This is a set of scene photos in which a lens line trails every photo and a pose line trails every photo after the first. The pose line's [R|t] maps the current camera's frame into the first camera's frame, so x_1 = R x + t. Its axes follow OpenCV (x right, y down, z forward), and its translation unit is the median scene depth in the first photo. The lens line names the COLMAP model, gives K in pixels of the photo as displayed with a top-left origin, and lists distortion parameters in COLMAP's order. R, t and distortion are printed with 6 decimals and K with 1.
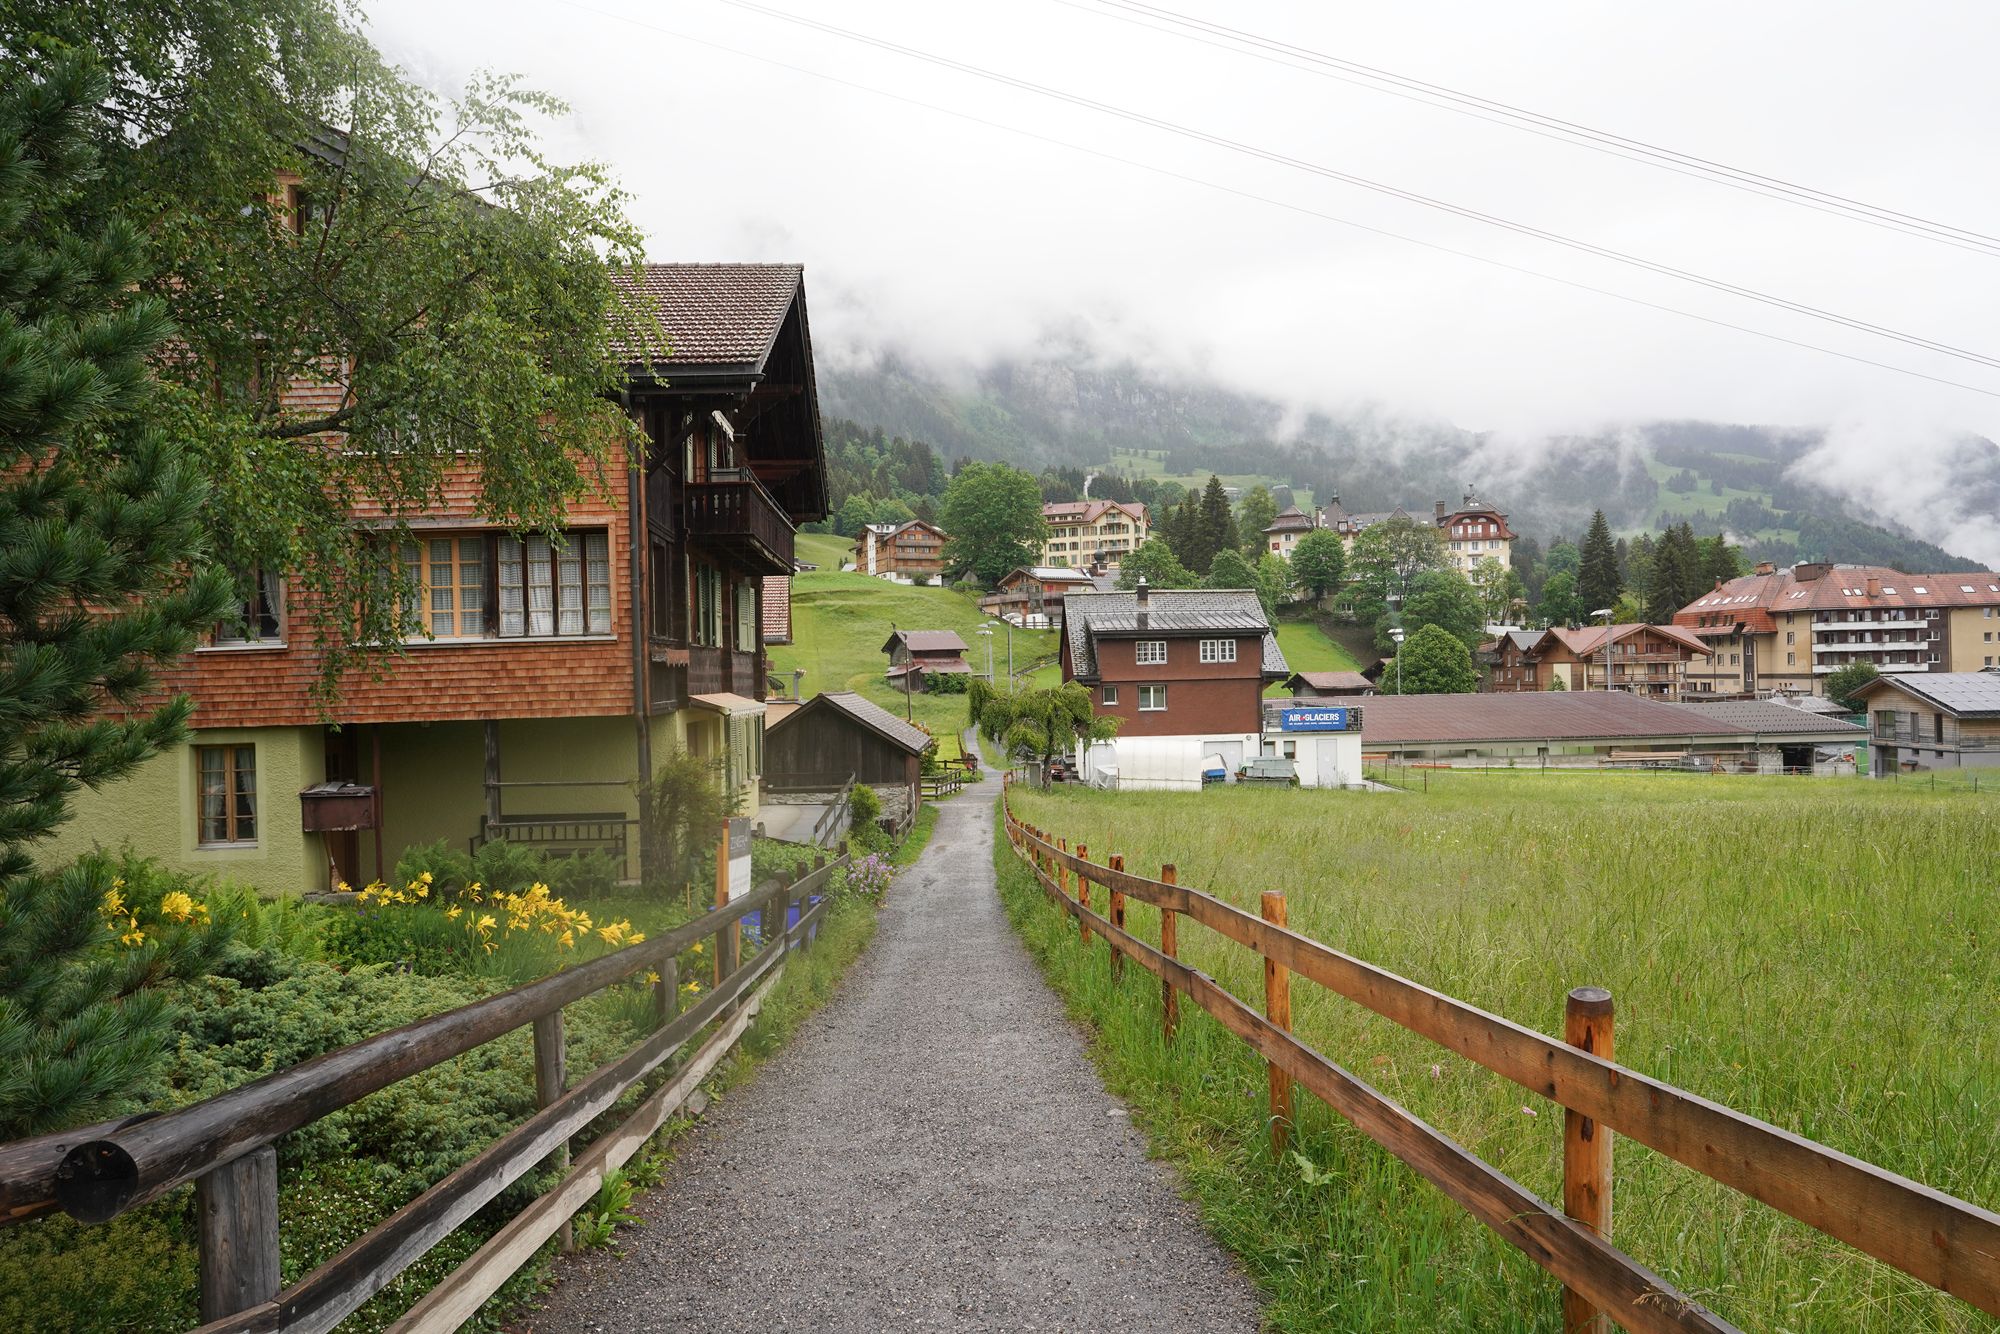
lens RADIAL K [[1310.8, 0, 998.7], [0, 1310.8, 669.2], [0, 0, 1]] dist [-0.027068, 0.025749]
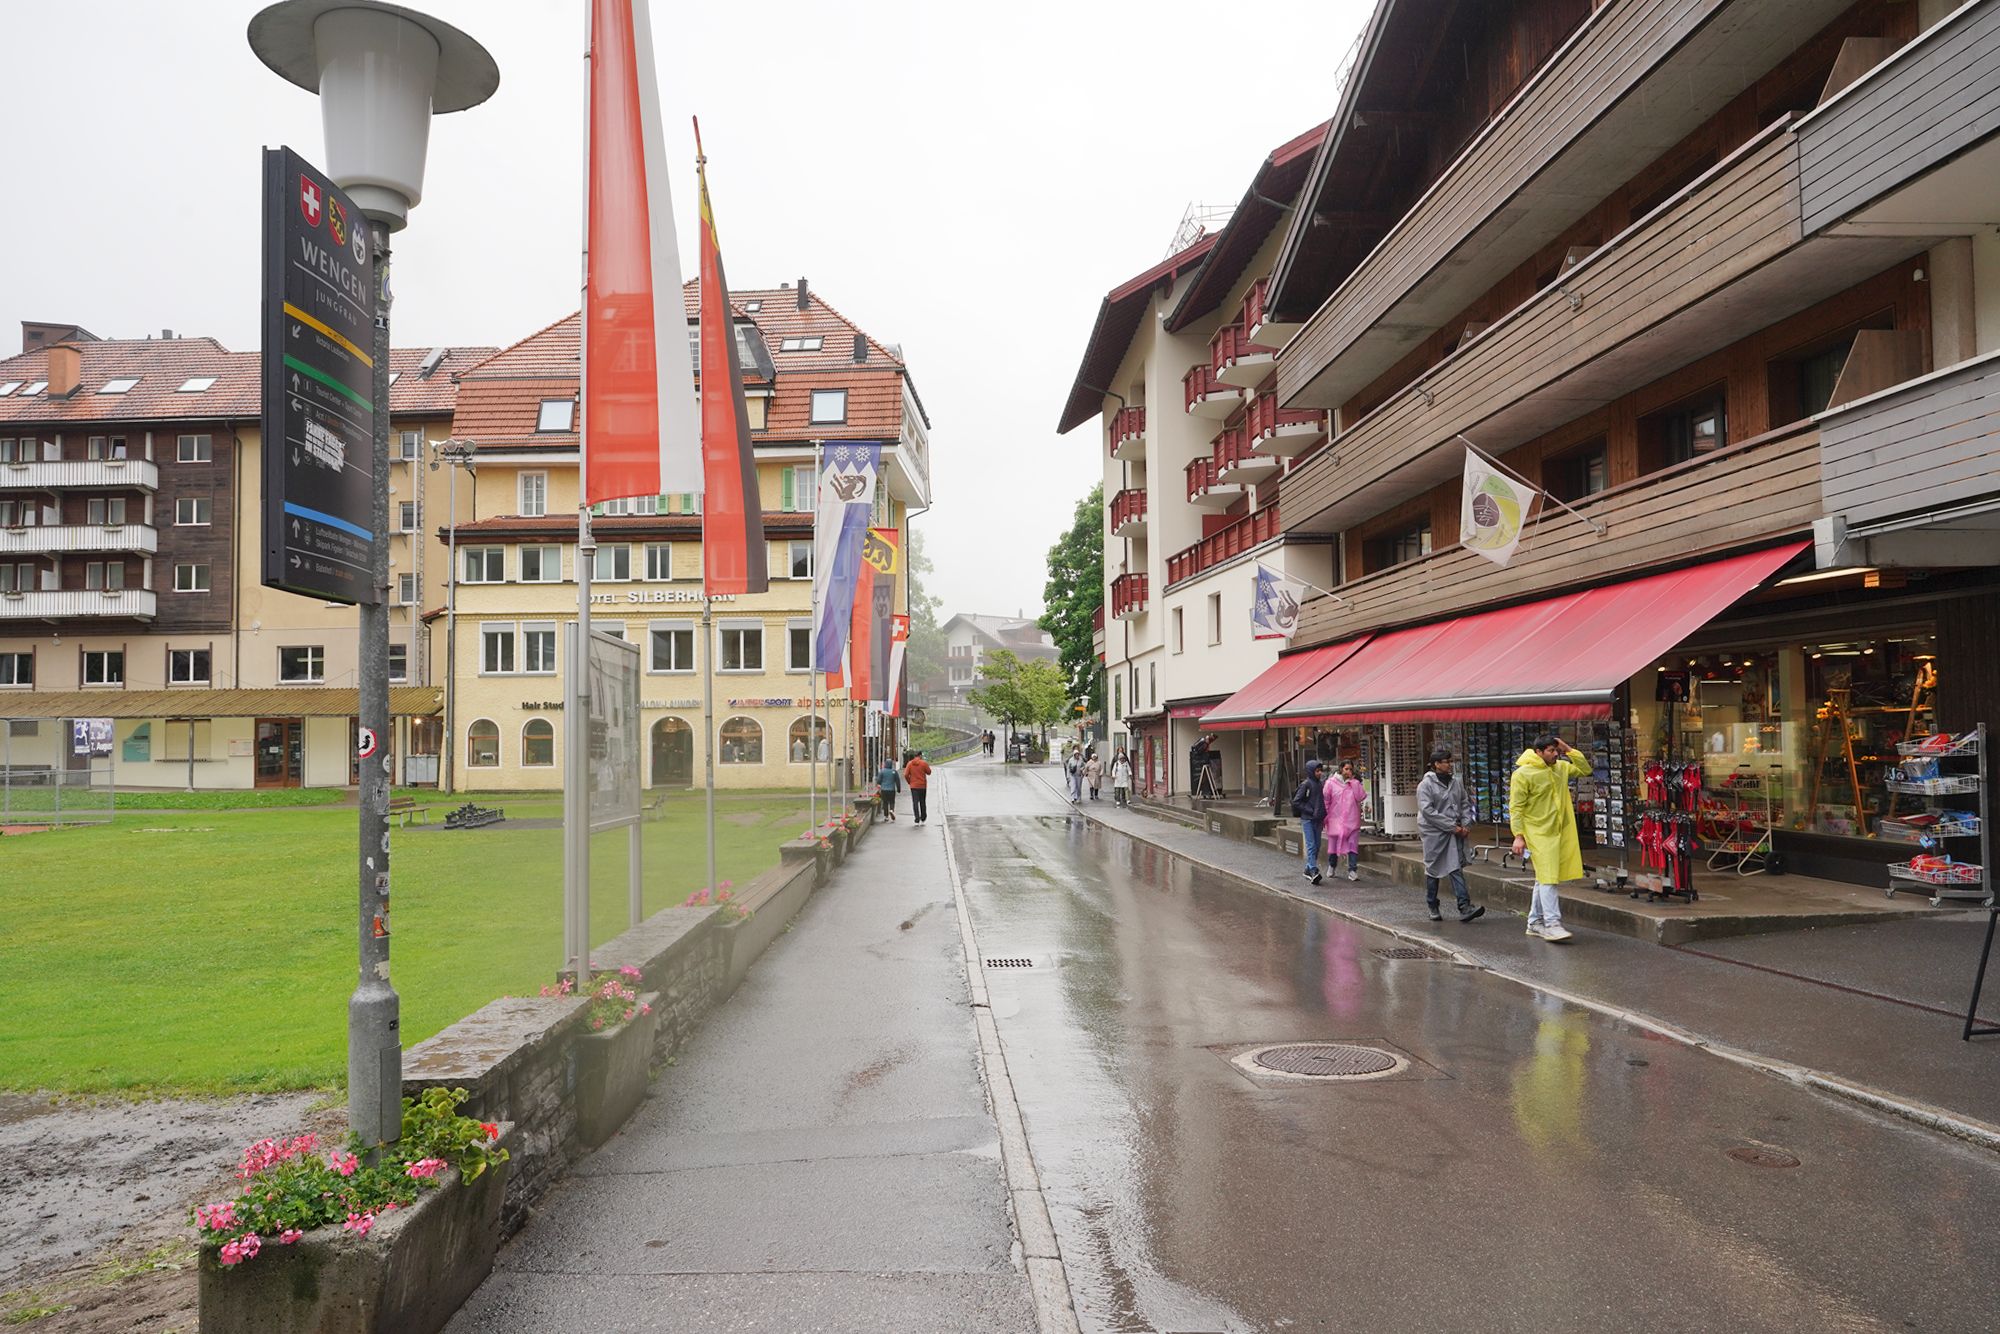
lens RADIAL K [[1347.9, 0, 1000.0], [0, 1347.9, 667.0], [0, 0, 1]] dist [-0.028581, 0.029027]
pose [[0.990748, 0.014572, 0.134931, 0.677766], [-0.006943, 0.998359, -0.056841, 0.025060], [-0.135538, 0.055379, 0.989223, 0.488327]]
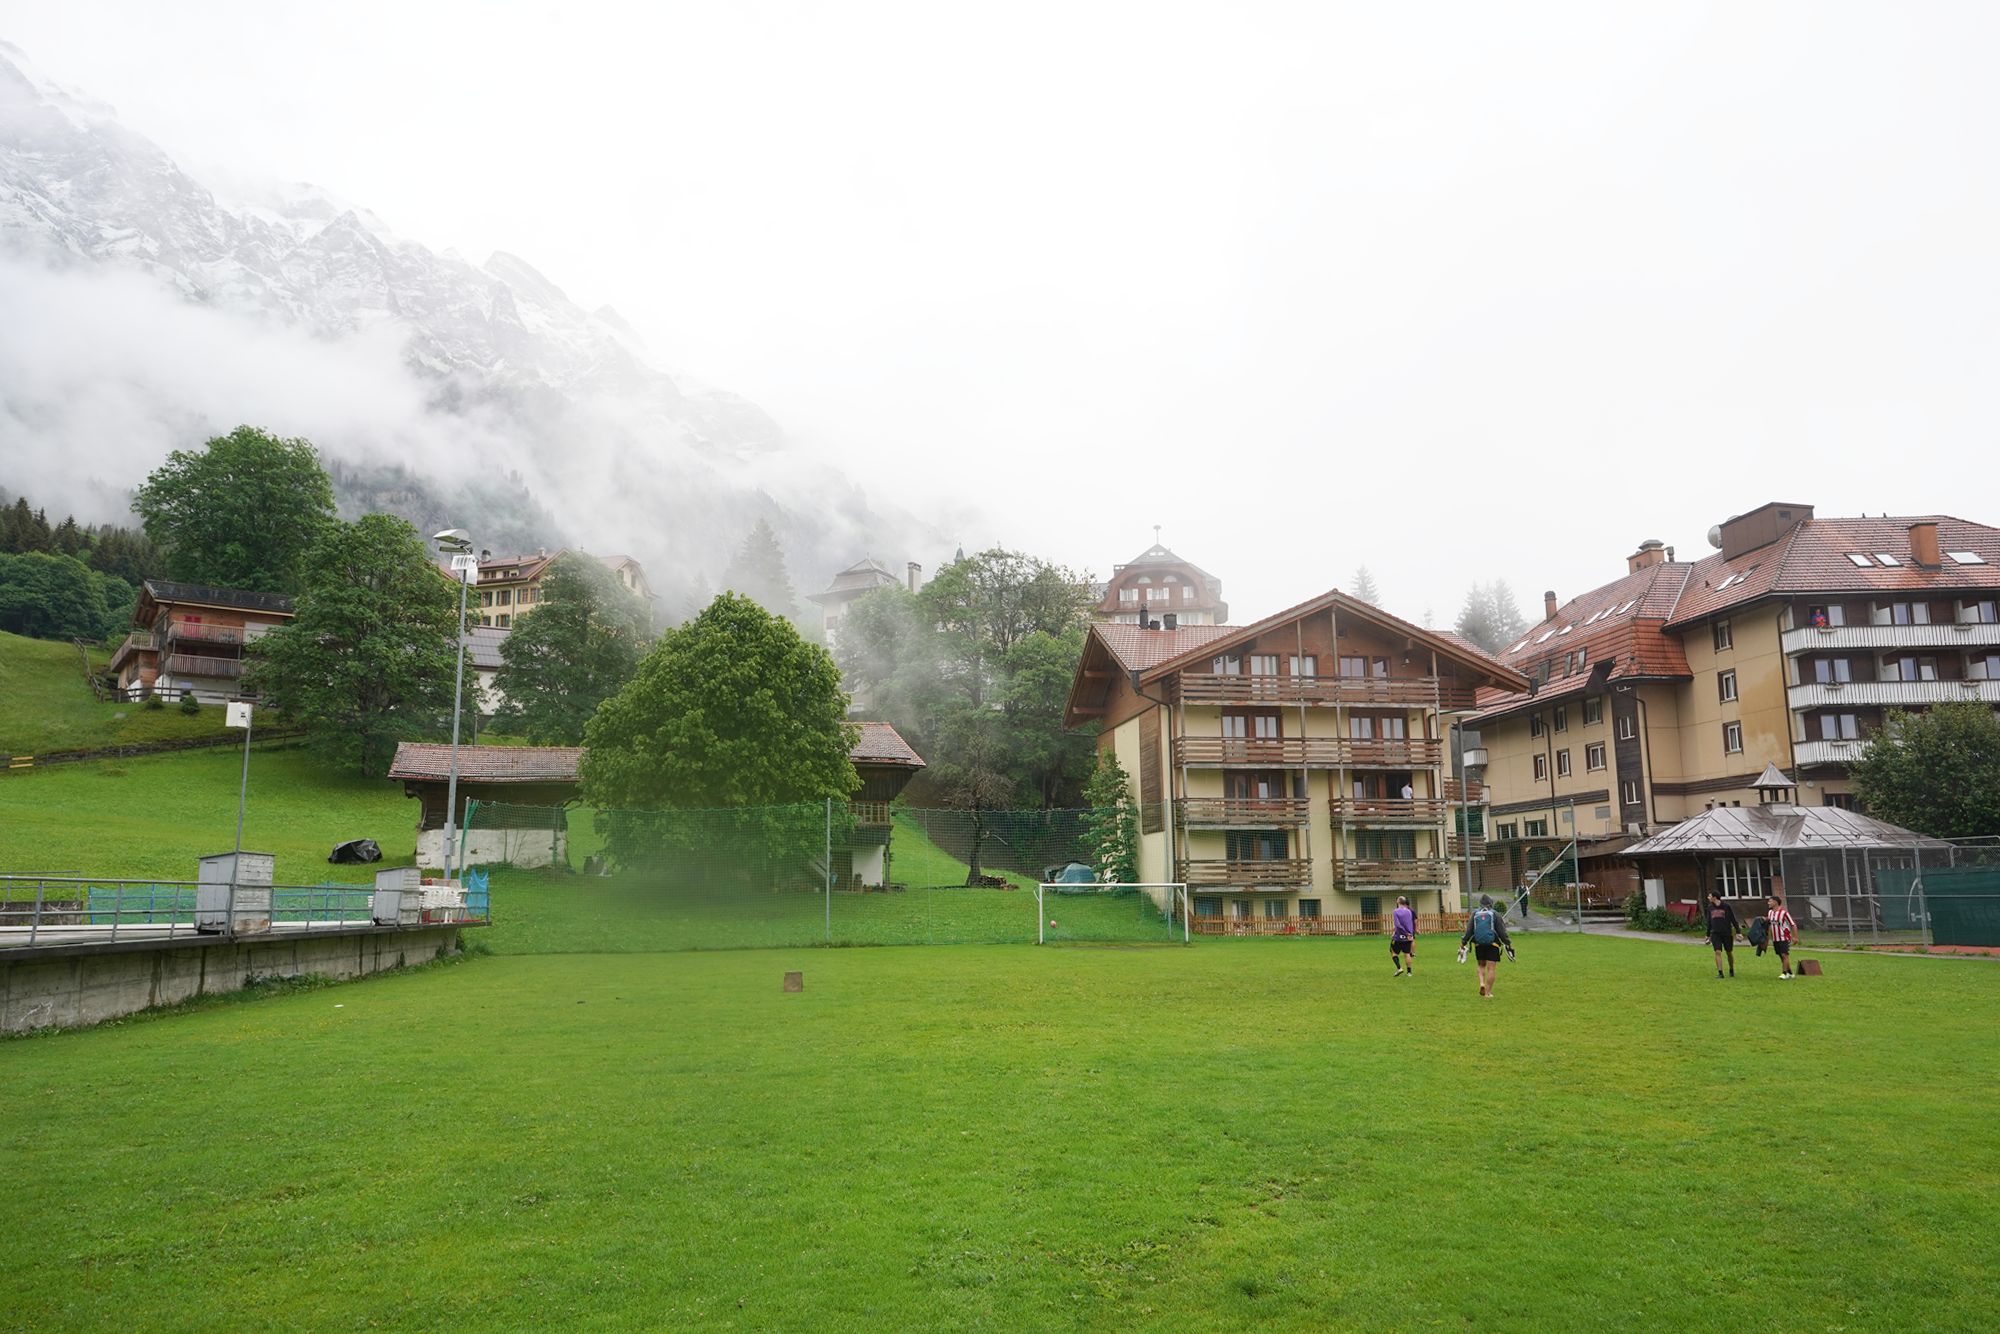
lens RADIAL K [[1347.9, 0, 1000.0], [0, 1347.9, 667.0], [0, 0, 1]] dist [-0.028581, 0.029027]
pose [[0.994899, 0.025777, 0.097532, 0.281101], [-0.008856, 0.985387, -0.170101, 0.033595], [-0.100491, 0.168369, 0.980588, 0.501383]]
